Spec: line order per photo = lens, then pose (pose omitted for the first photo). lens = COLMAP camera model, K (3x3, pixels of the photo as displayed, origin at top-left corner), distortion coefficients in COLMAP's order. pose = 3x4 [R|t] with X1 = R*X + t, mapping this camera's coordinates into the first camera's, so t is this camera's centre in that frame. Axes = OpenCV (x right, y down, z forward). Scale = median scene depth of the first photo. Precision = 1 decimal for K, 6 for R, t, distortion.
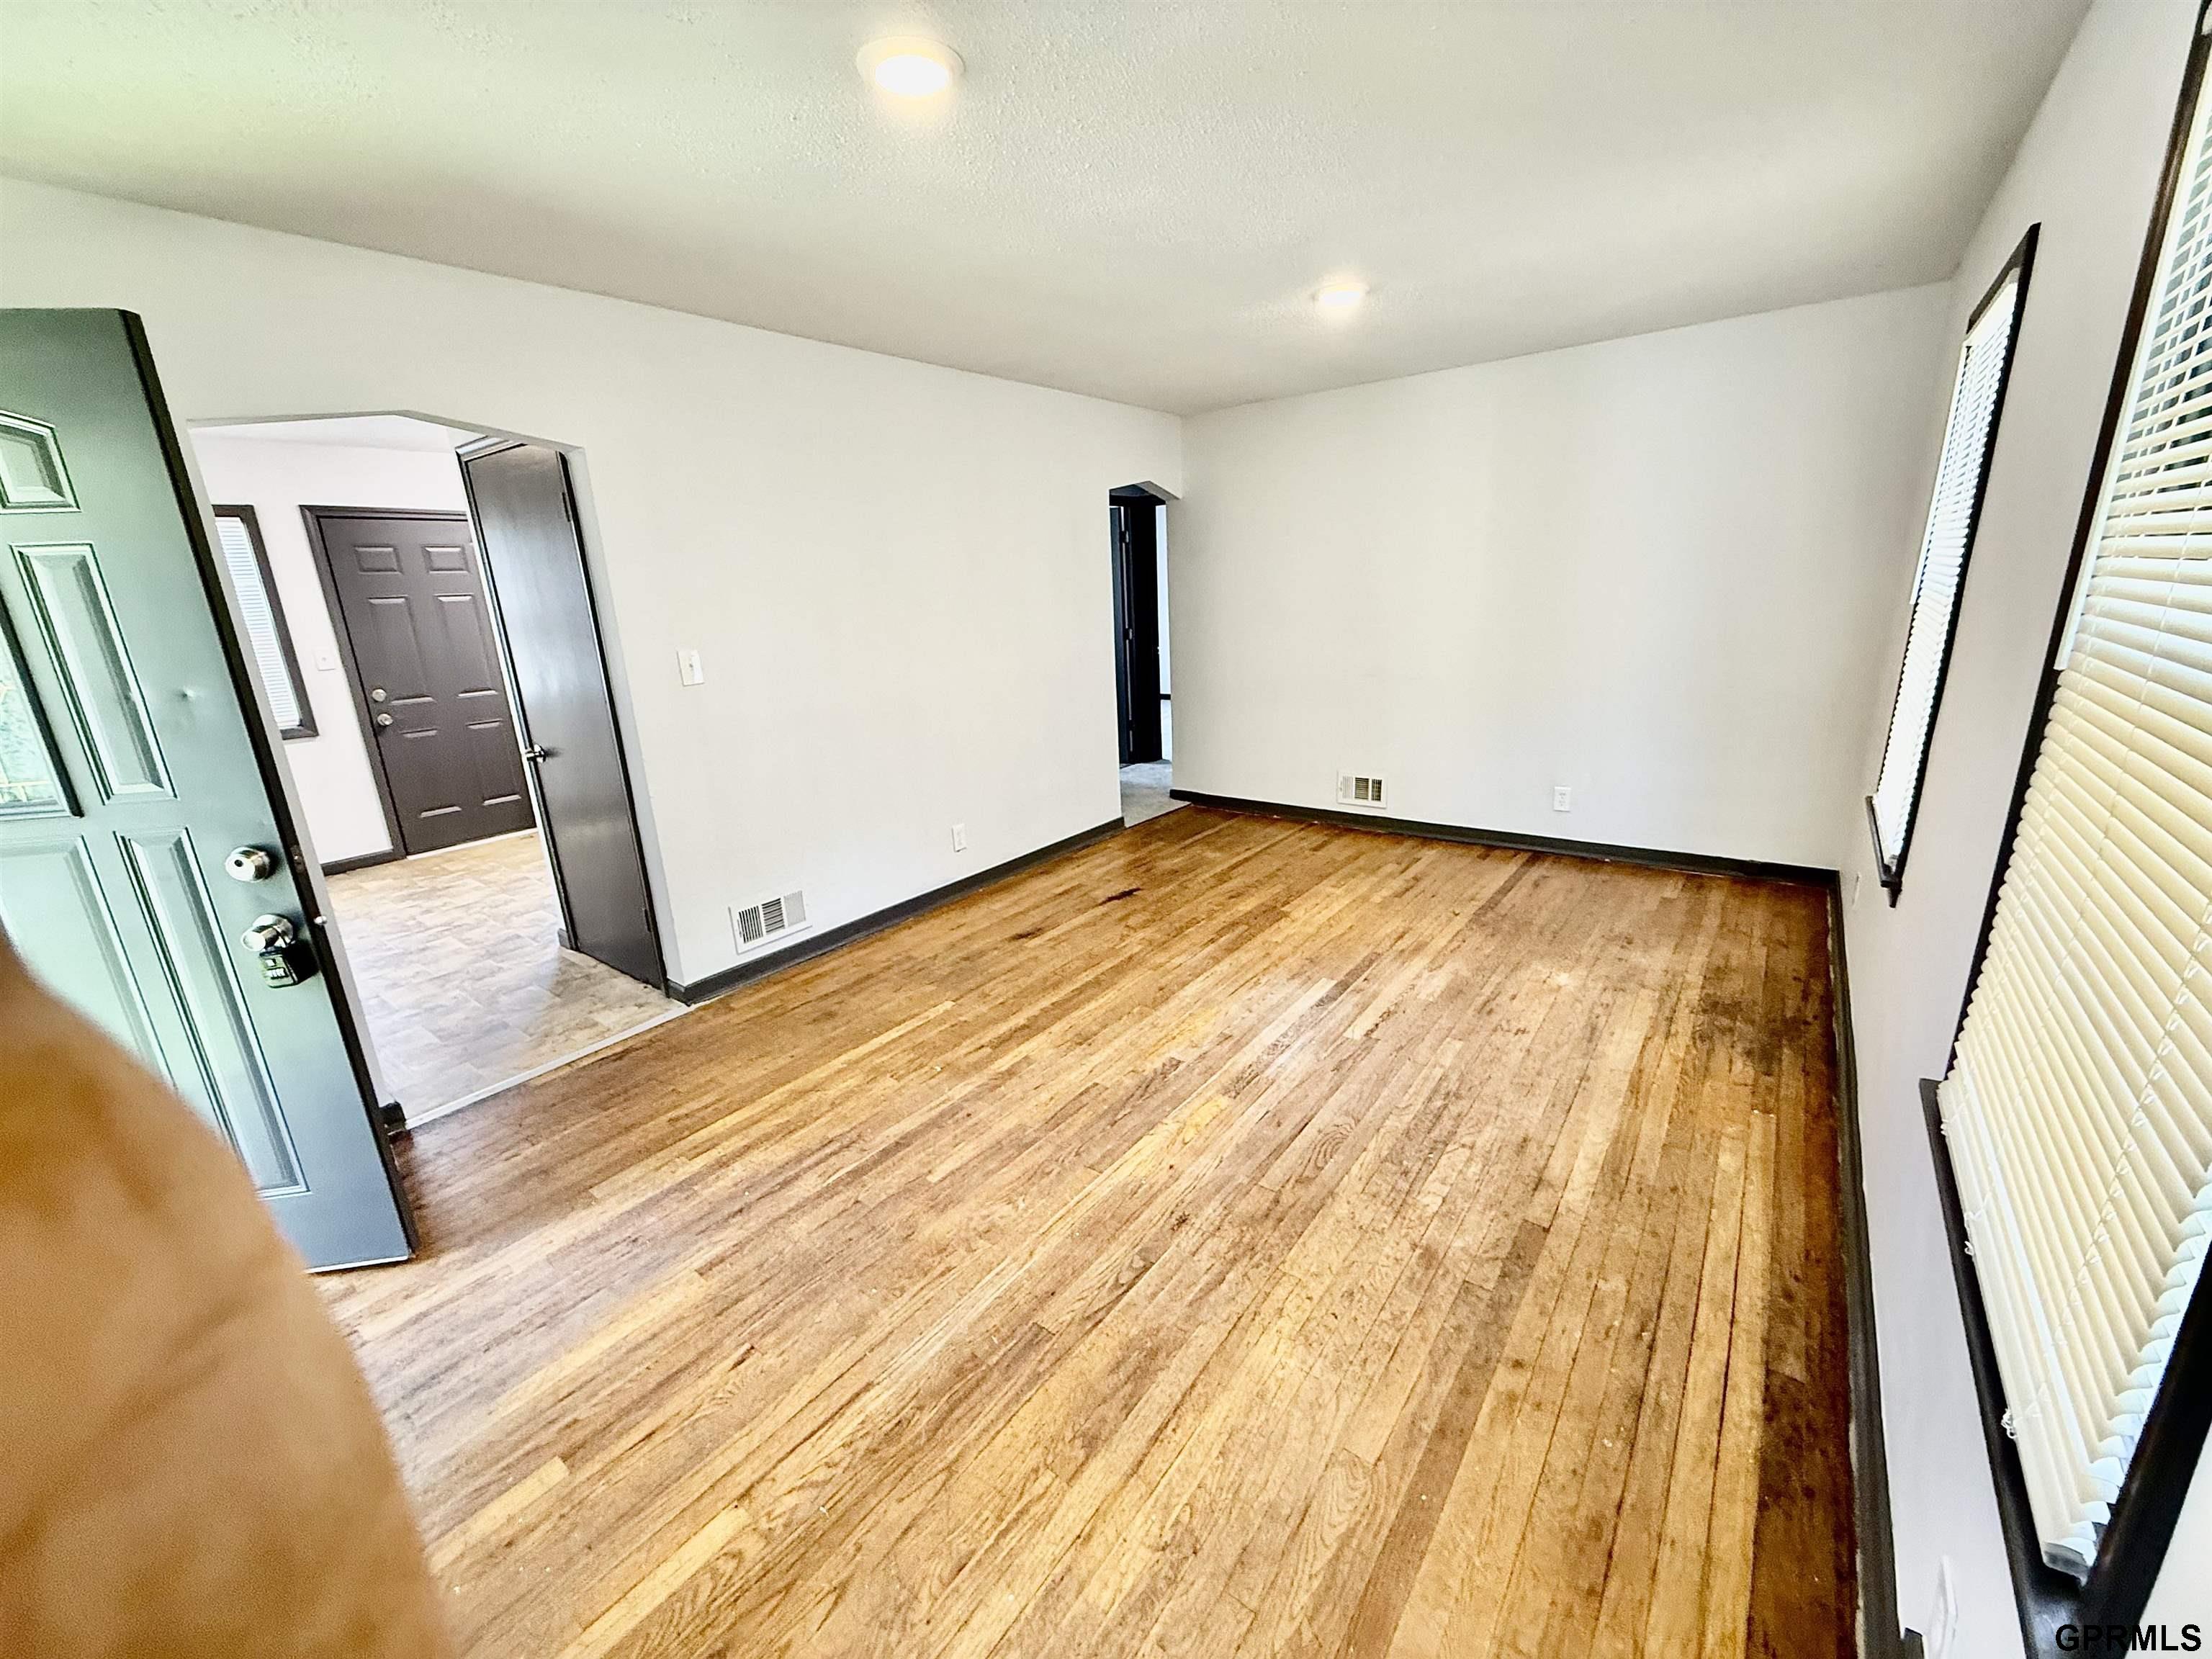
lens RADIAL K [[884.4, 0, 1099.5], [0, 884.4, 834.4], [0, 0, 1]] dist [-0.000993, 0.000054]
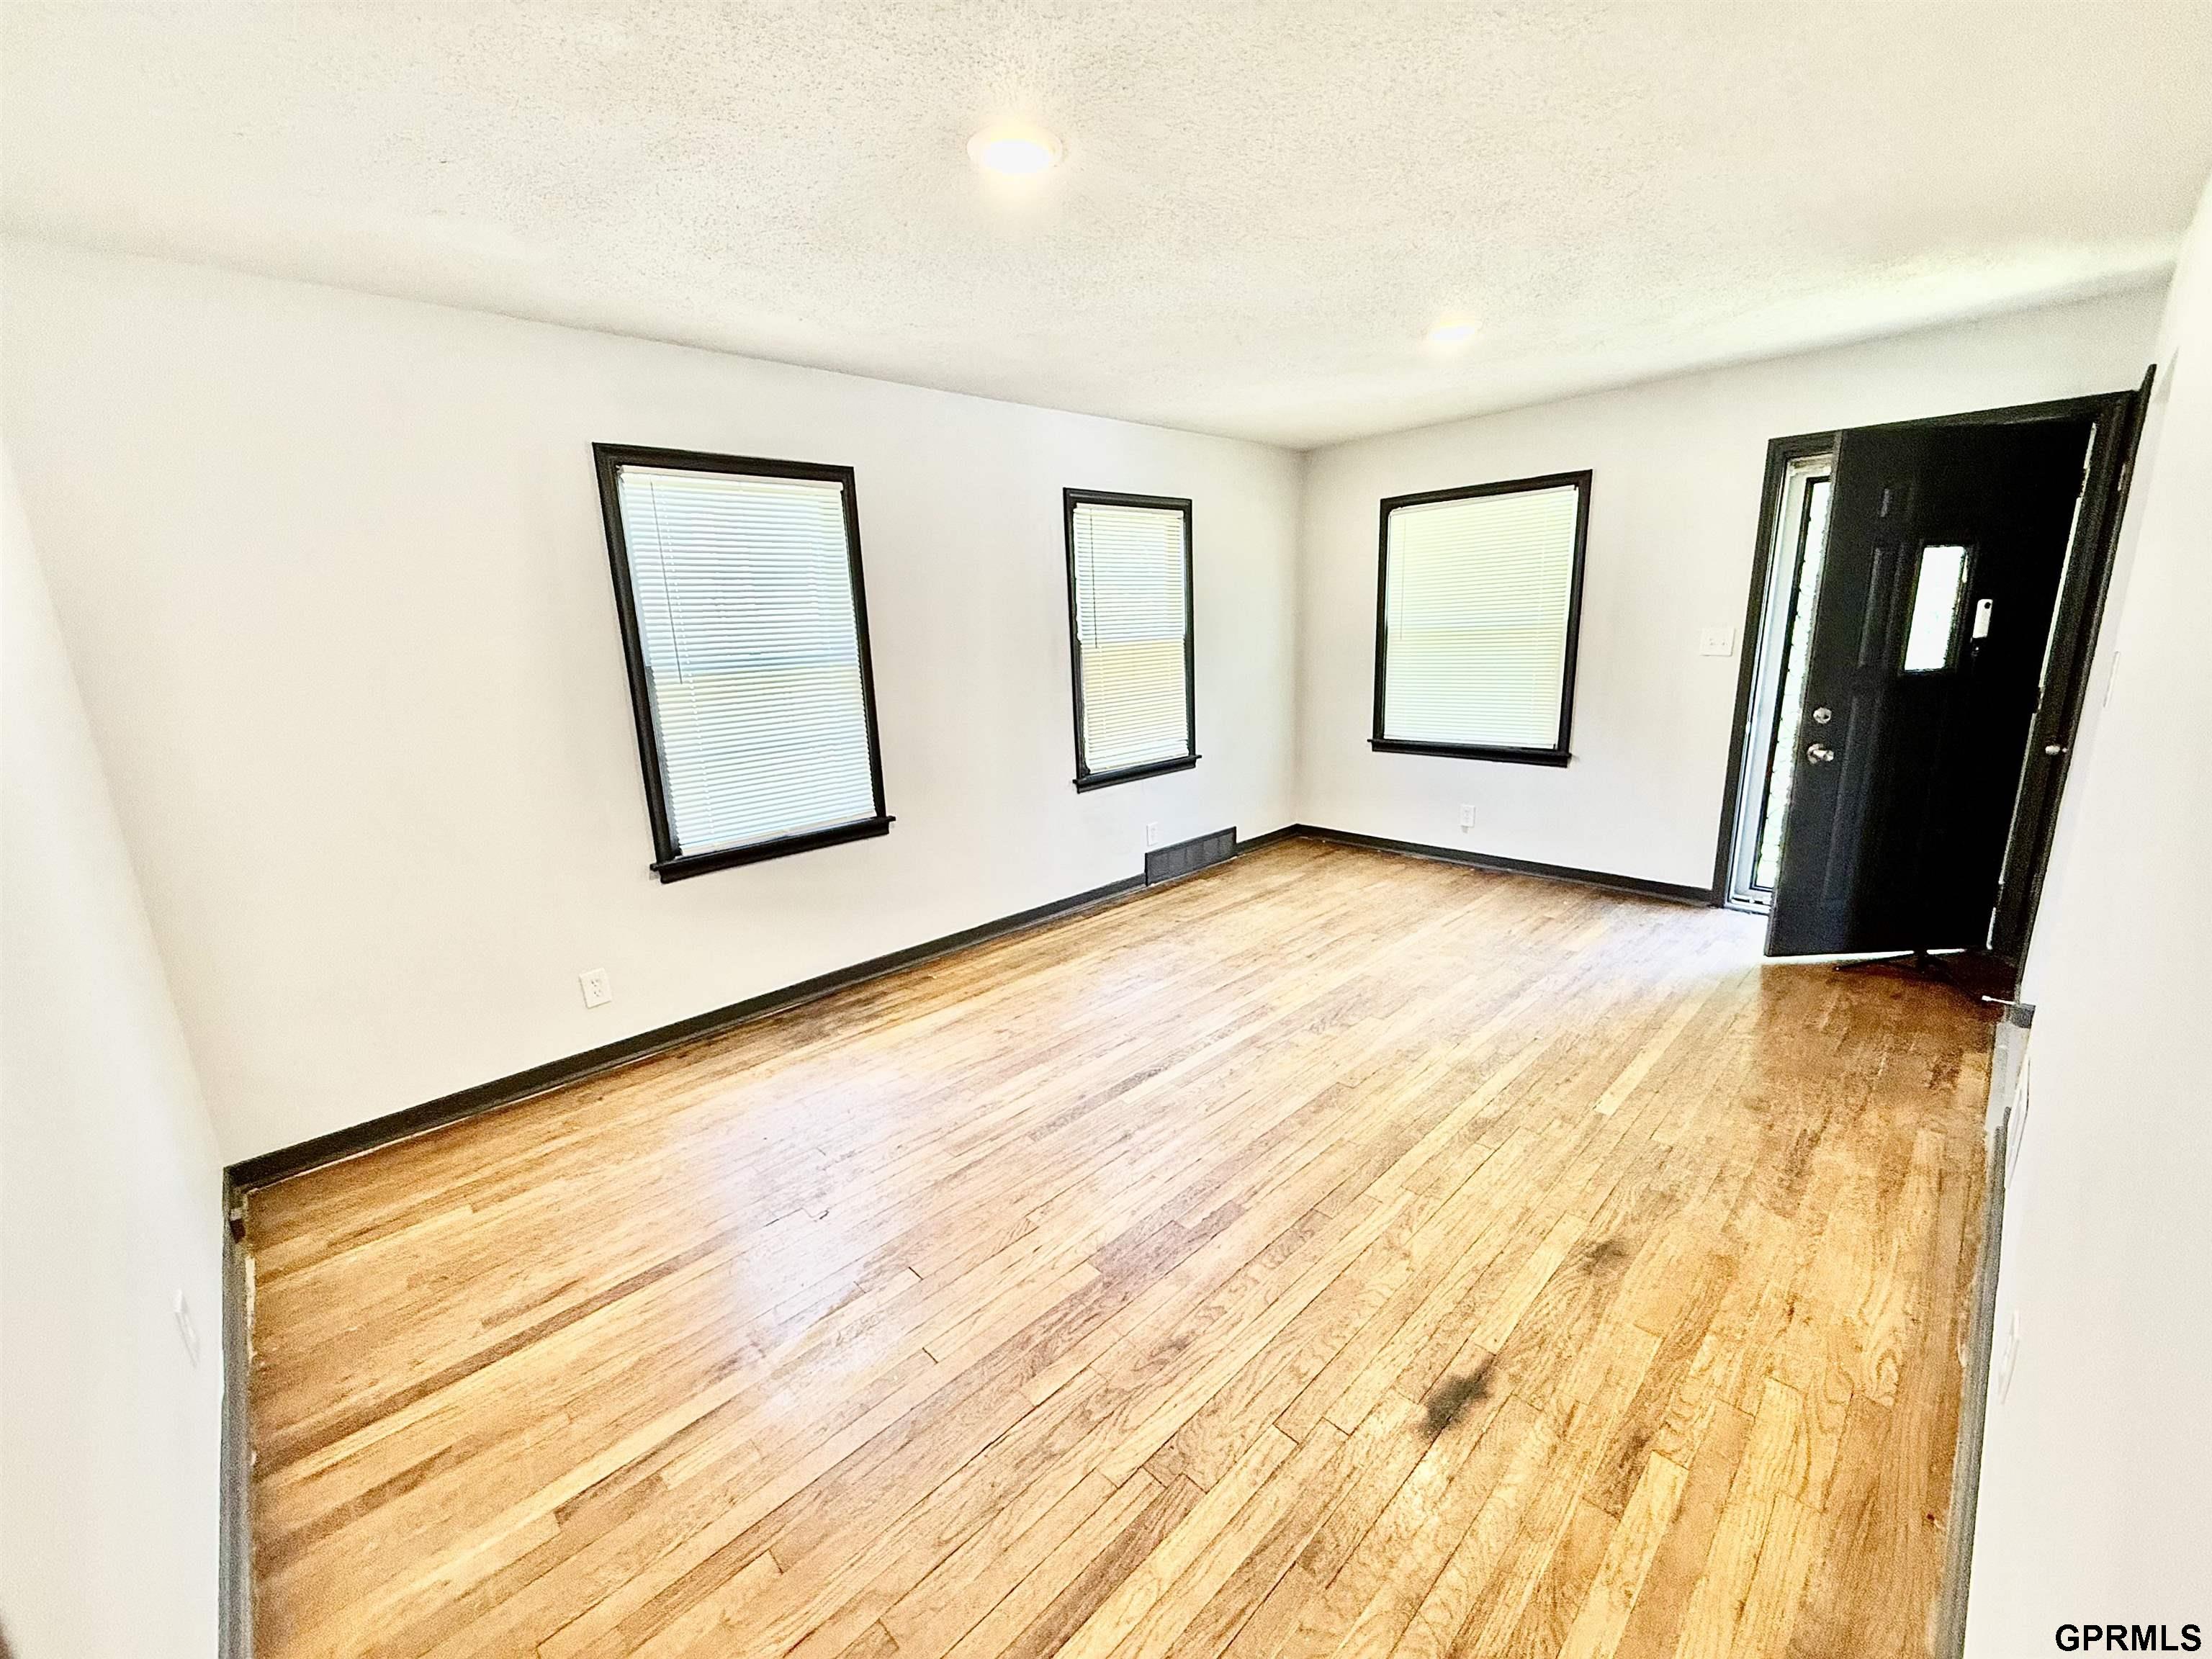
lens RADIAL K [[884.4, 0, 1102.6], [0, 884.4, 831.5], [0, 0, 1]] dist [-0.000993, 0.000054]
pose [[-0.985397, 0.051470, 0.162310, 0.152353], [0.124809, 0.866753, 0.482869, -0.535581], [-0.115829, 0.496075, -0.860519, 1.852252]]
